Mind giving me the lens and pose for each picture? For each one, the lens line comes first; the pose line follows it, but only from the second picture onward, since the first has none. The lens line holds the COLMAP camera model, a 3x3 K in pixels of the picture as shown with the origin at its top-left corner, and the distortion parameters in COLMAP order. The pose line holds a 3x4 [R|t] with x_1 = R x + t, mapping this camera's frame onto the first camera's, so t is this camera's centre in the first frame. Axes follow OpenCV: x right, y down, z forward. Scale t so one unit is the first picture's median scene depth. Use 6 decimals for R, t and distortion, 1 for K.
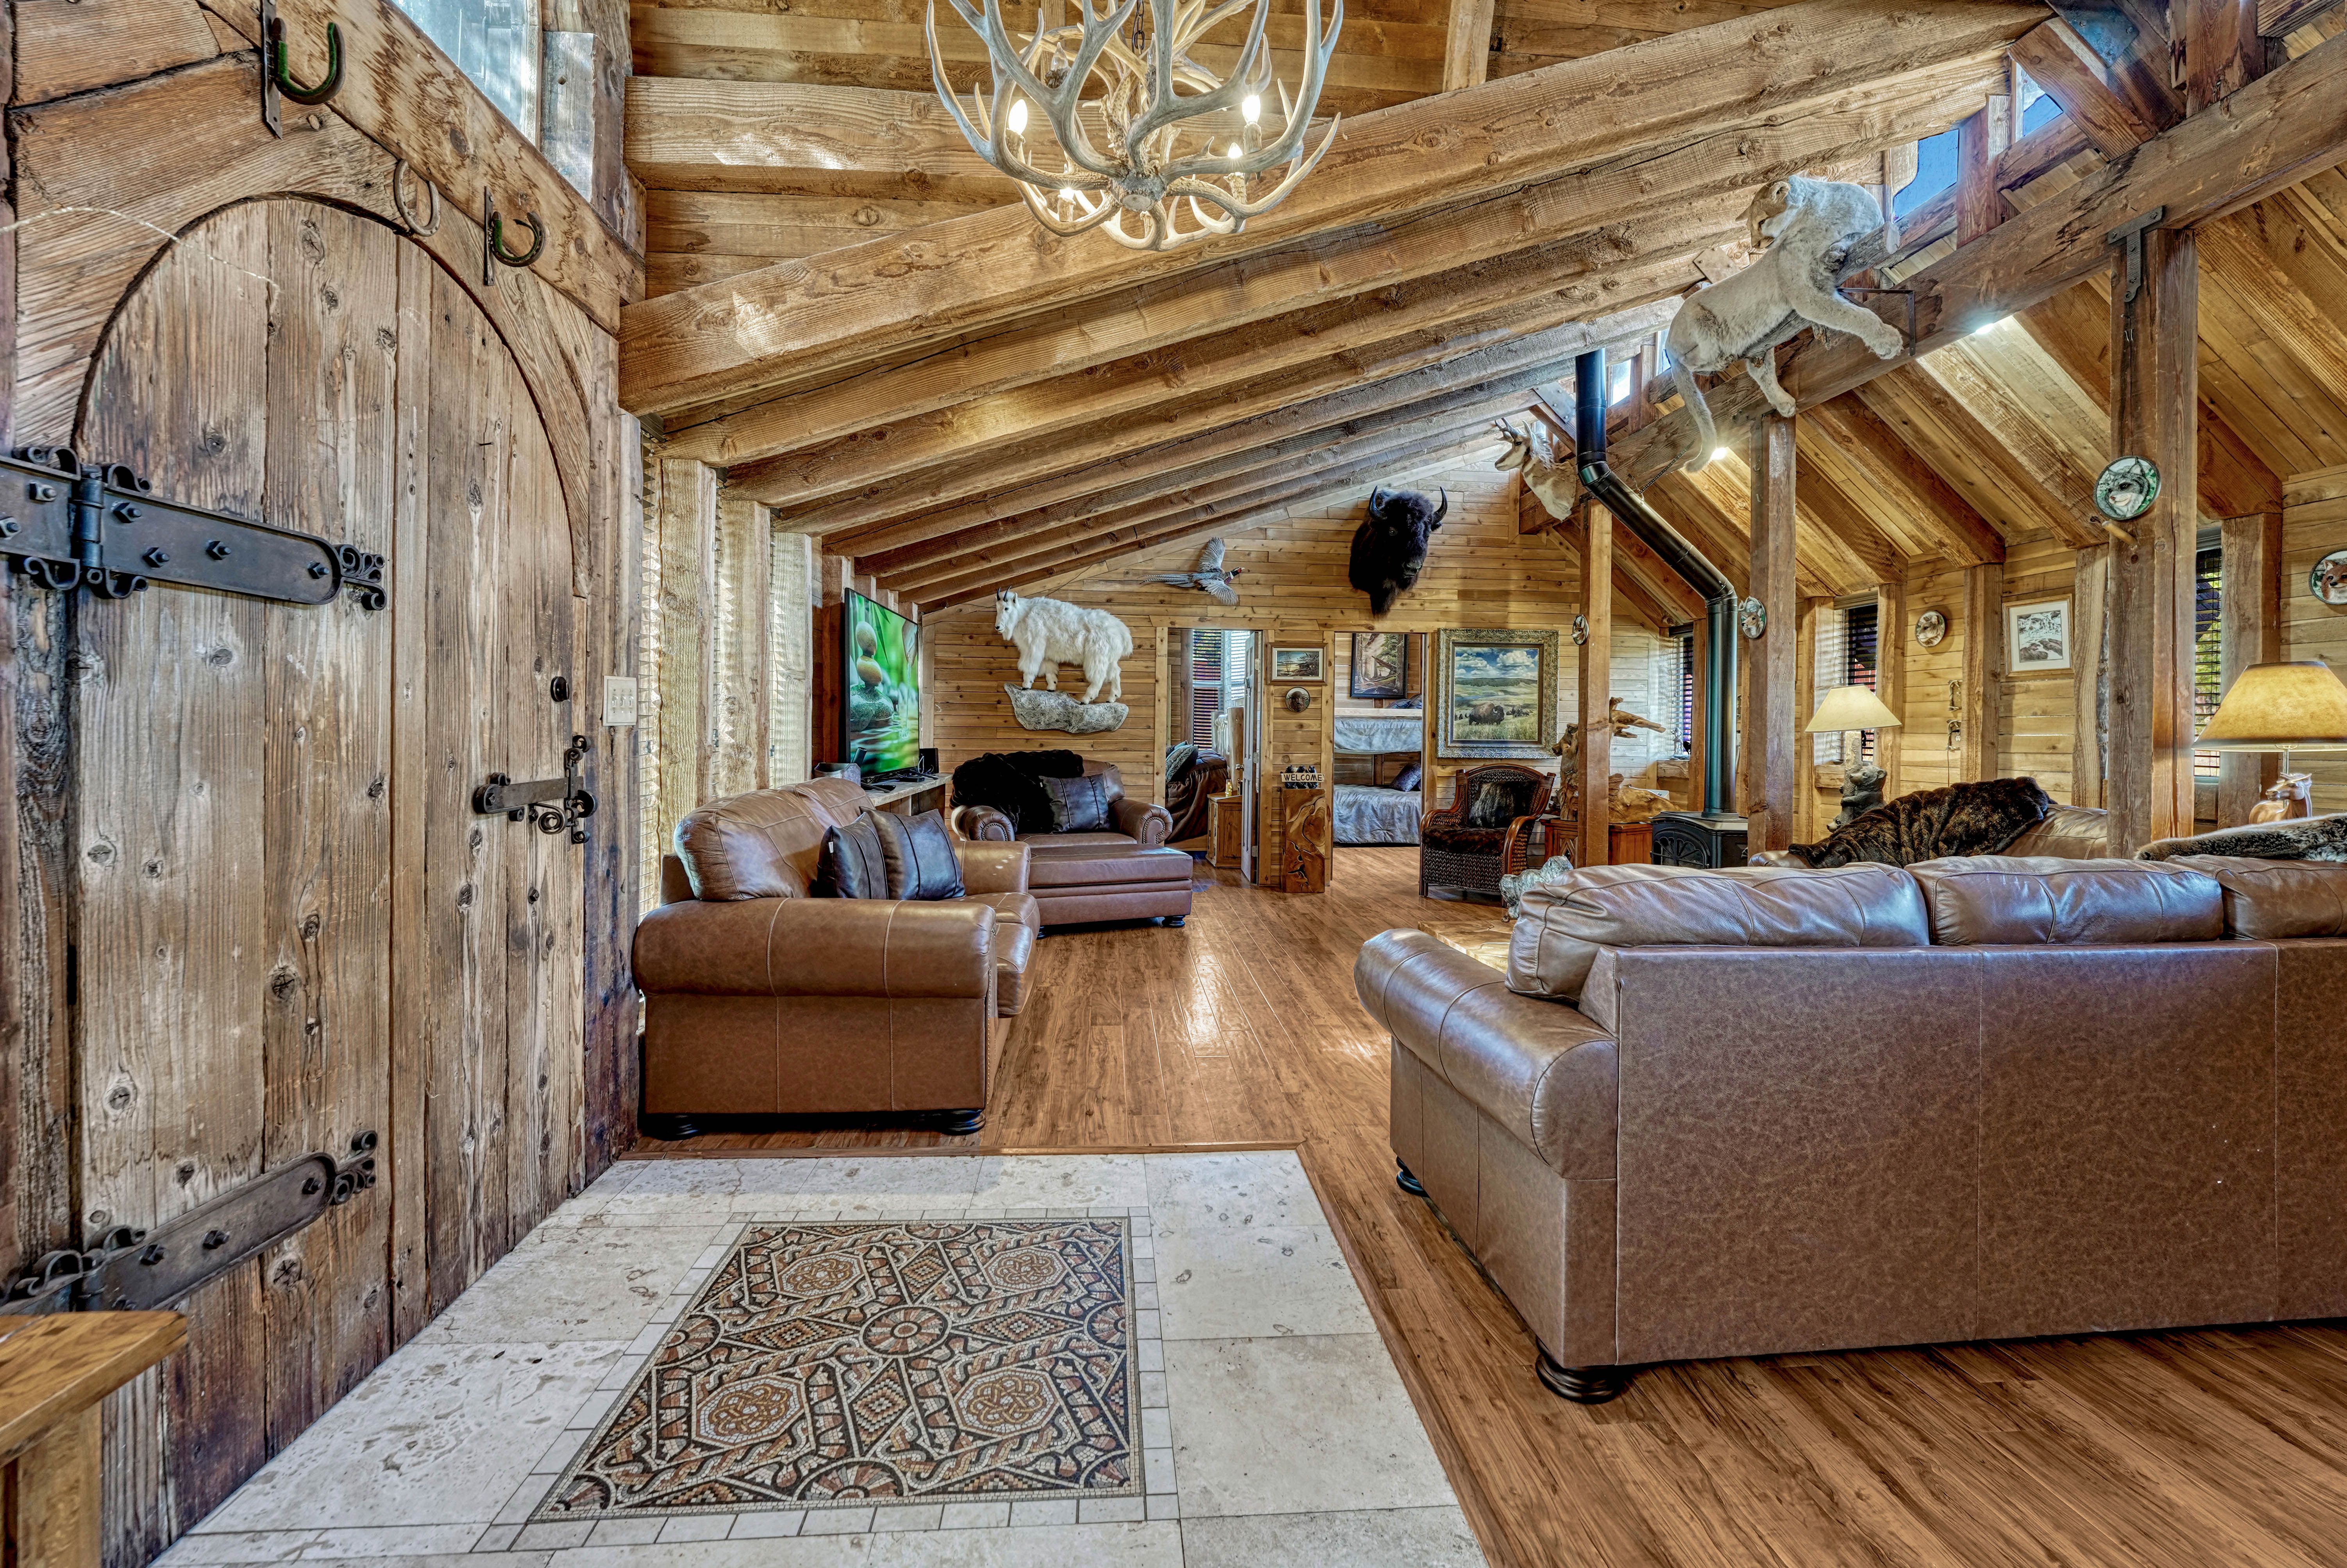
lens RADIAL K [[971.8, 0, 1165.9], [0, 971.8, 741.6], [0, 0, 1]] dist [-0.012704, 0.000515]
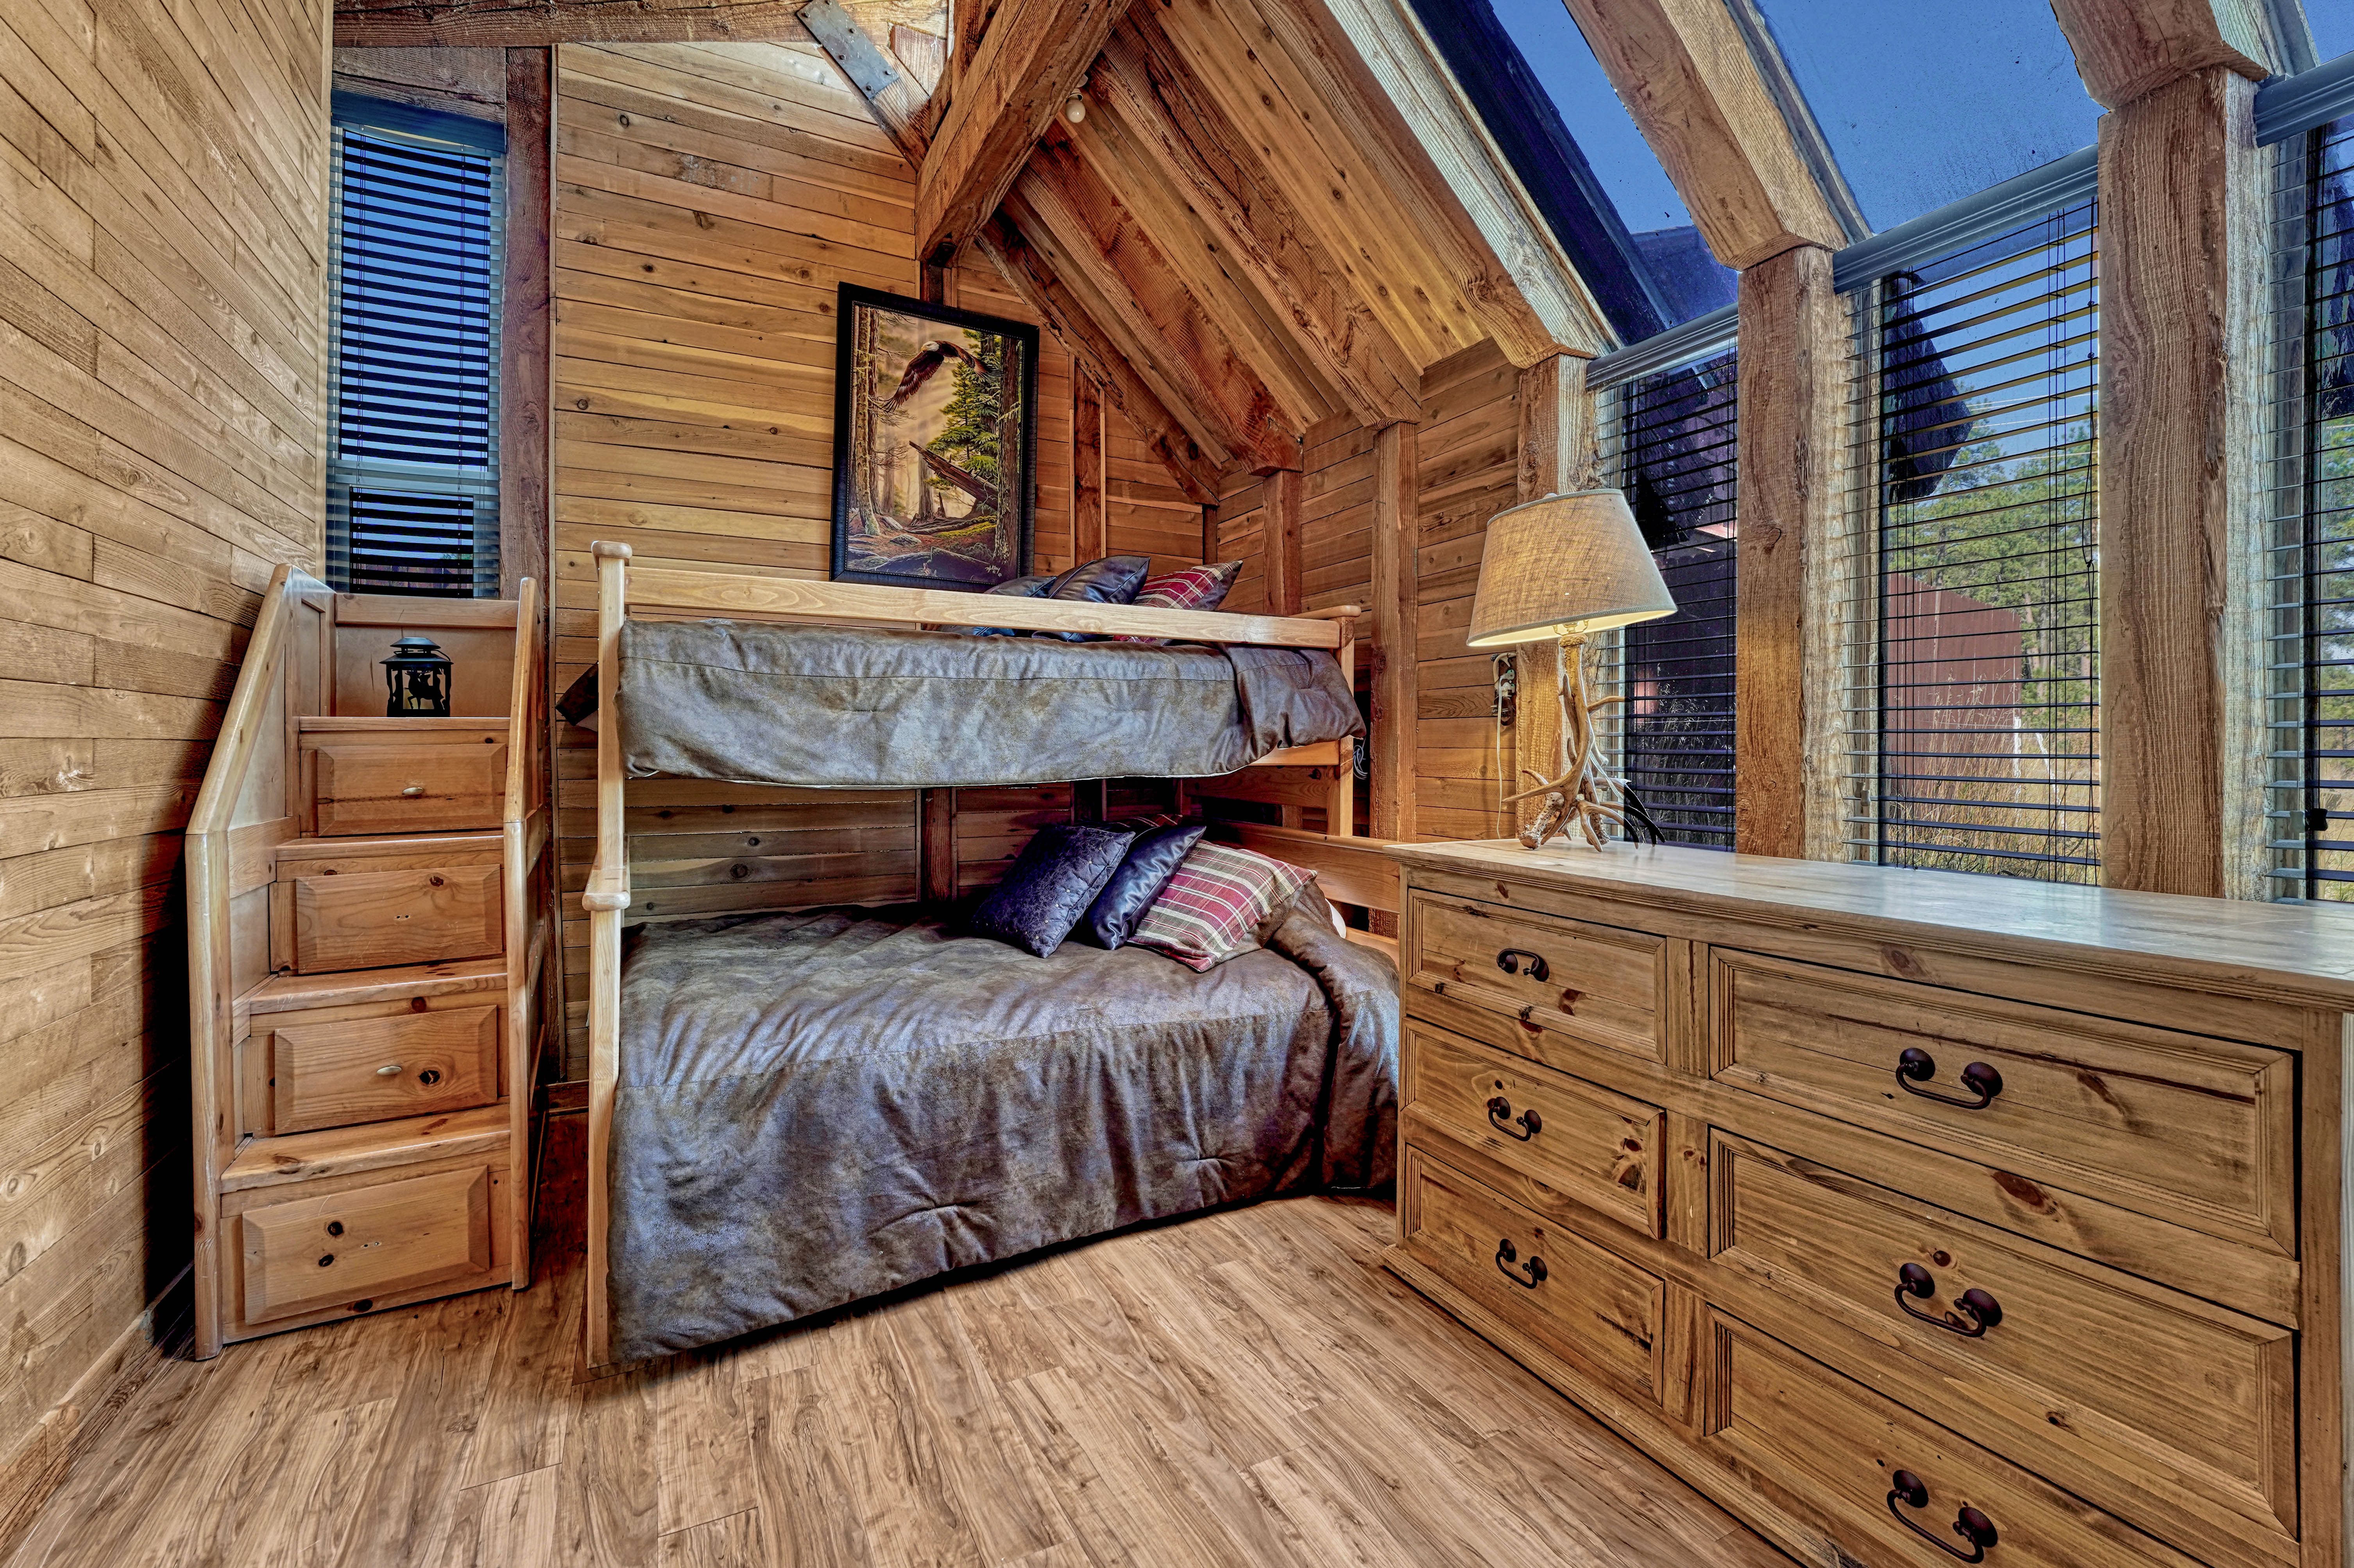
lens RADIAL K [[1004.7, 0, 1174.1], [0, 1004.7, 760.3], [0, 0, 1]] dist [-0.000168, -0.000003]
pose [[0.916447, -0.010493, 0.400019, 0.179003], [0.008565, 0.999941, 0.006609, 0.003697], [-0.400065, -0.002631, 0.916483, 0.765044]]
